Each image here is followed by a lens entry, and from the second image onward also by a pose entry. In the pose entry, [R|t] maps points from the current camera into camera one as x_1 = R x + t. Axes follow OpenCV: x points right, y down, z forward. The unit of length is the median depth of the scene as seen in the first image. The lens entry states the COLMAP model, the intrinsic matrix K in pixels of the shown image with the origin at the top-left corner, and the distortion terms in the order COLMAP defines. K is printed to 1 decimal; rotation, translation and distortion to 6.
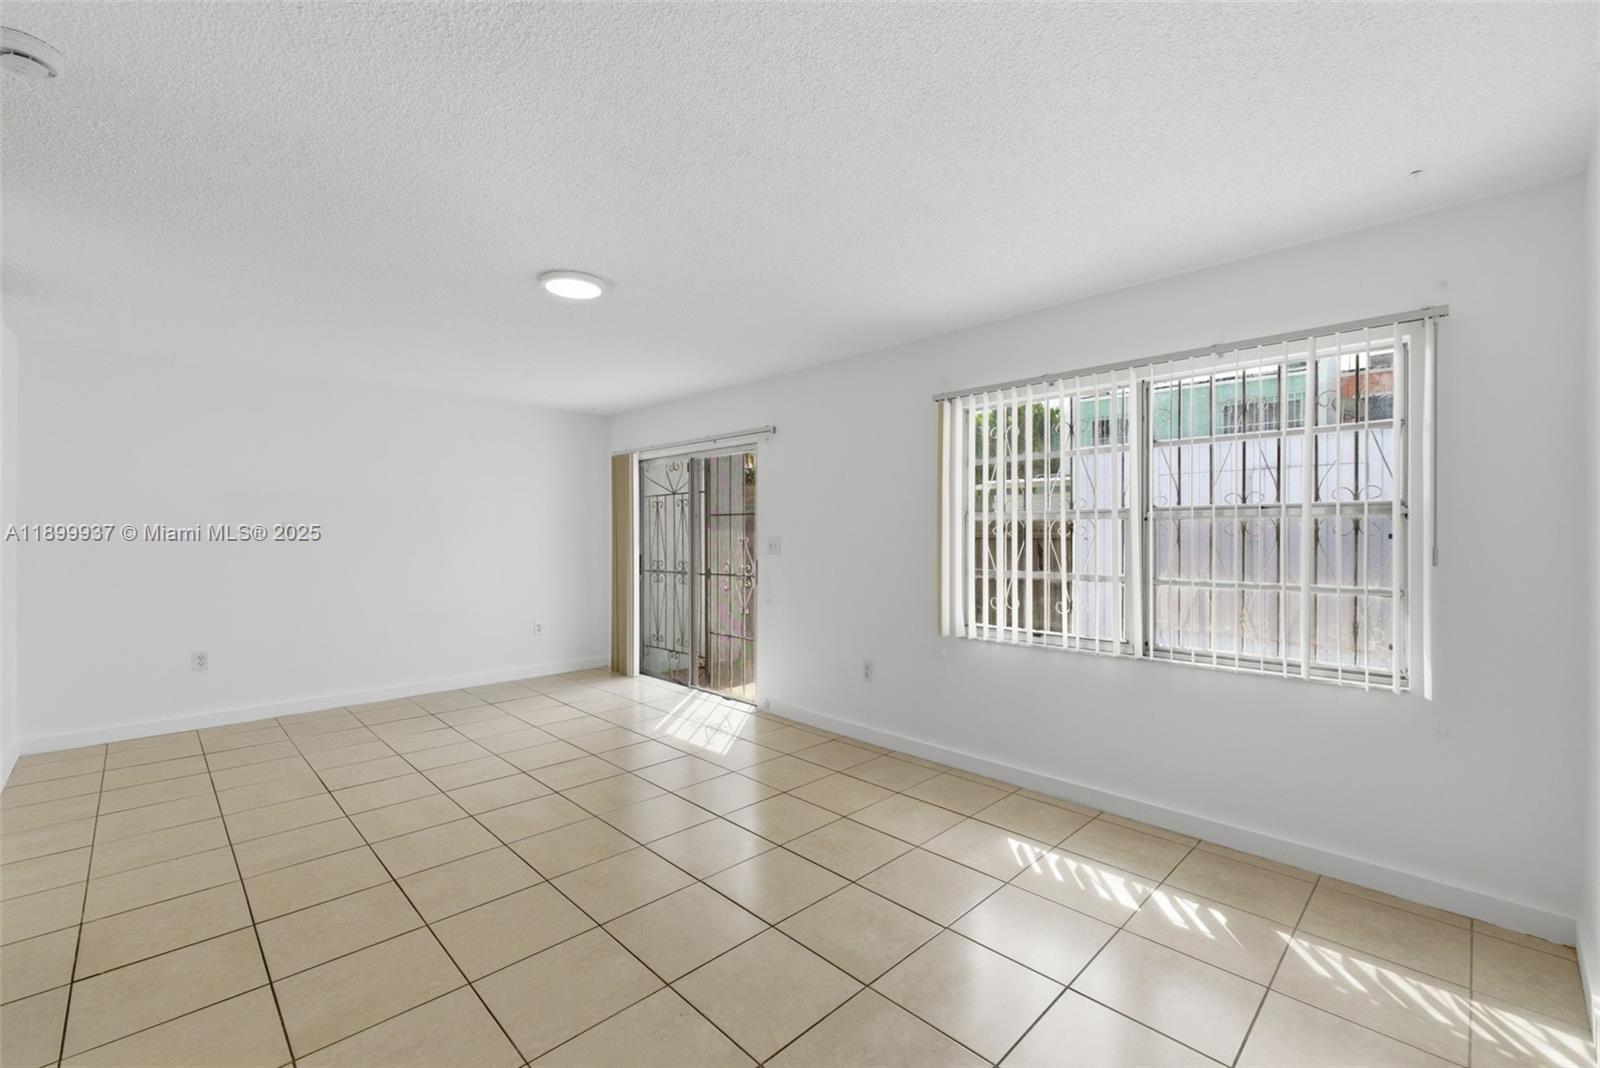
lens RADIAL K [[672.6, 0, 794.4], [0, 672.6, 531.8], [0, 0, 1]] dist [0.005792, -0.000964]
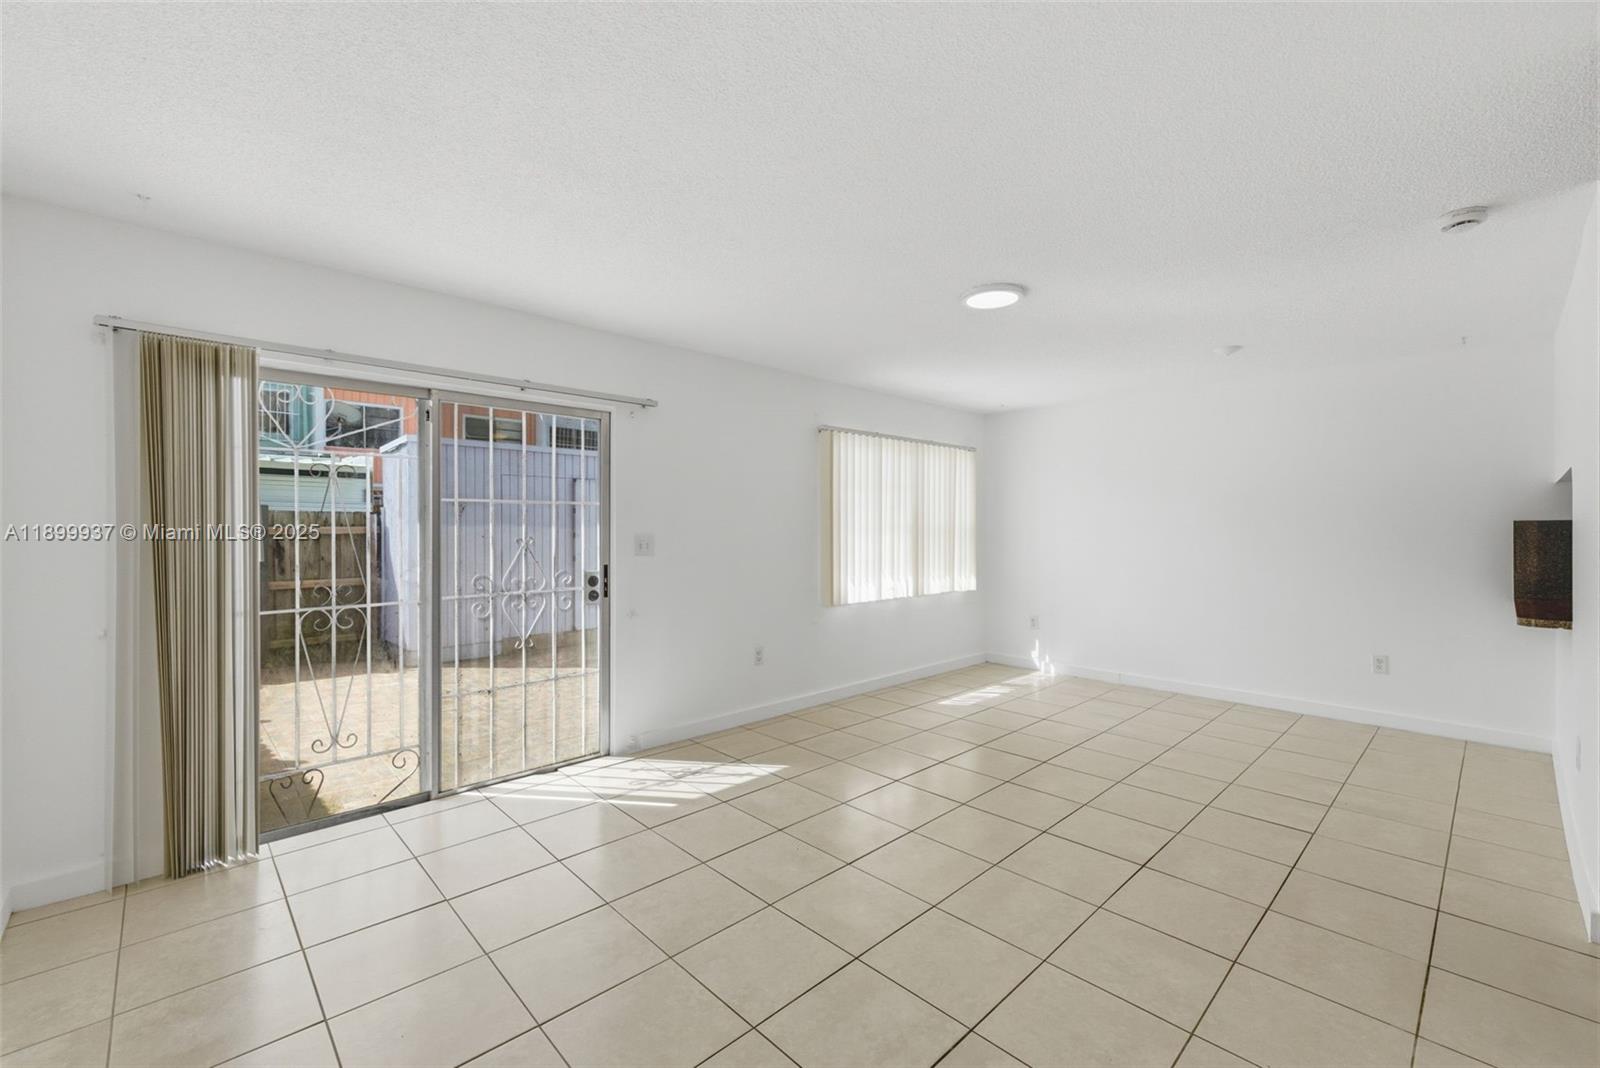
lens RADIAL K [[672.6, 0, 801.7], [0, 672.6, 536.4], [0, 0, 1]] dist [0.005792, -0.000964]
pose [[0.000336, -0.011345, 0.999936, -0.974011], [-0.001905, 0.999934, 0.011345, 0.000288], [-0.999998, -0.001909, 0.000314, 0.921056]]
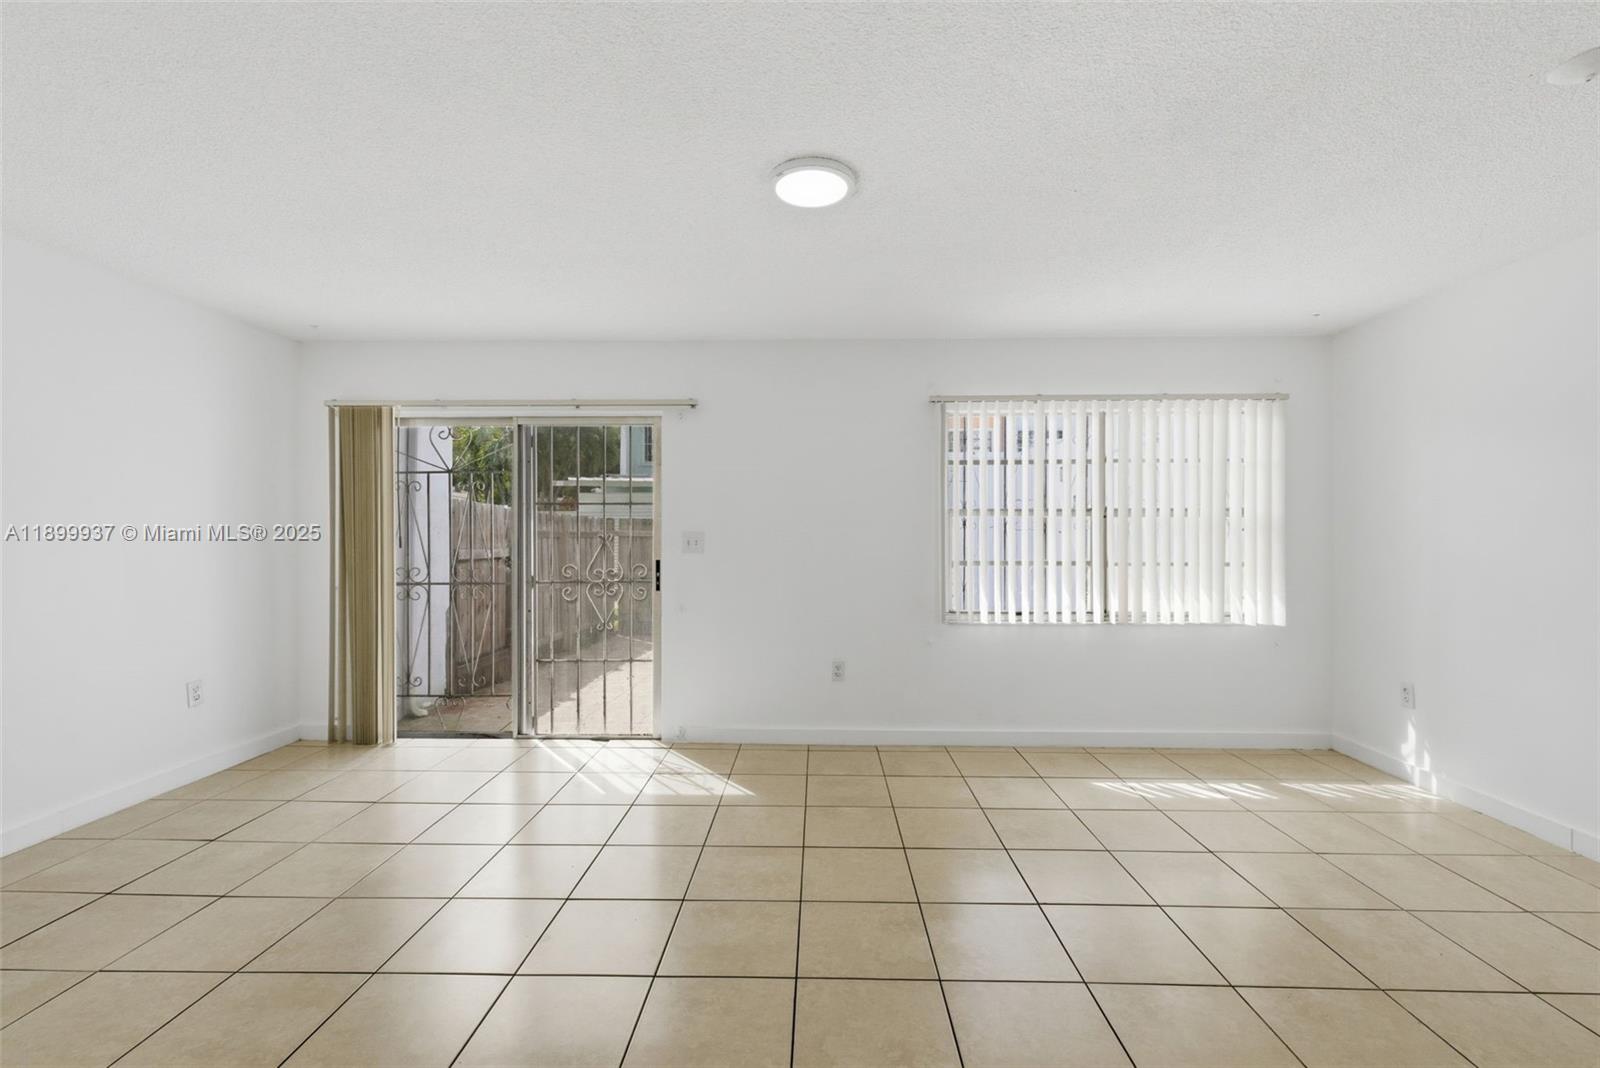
lens RADIAL K [[672.6, 0, 796.0], [0, 672.6, 537.7], [0, 0, 1]] dist [0.005792, -0.000964]
pose [[0.711238, 0.007124, 0.702915, -0.605293], [-0.002450, 0.999968, -0.007655, 0.024615], [-0.702947, 0.003723, 0.711233, 0.357619]]
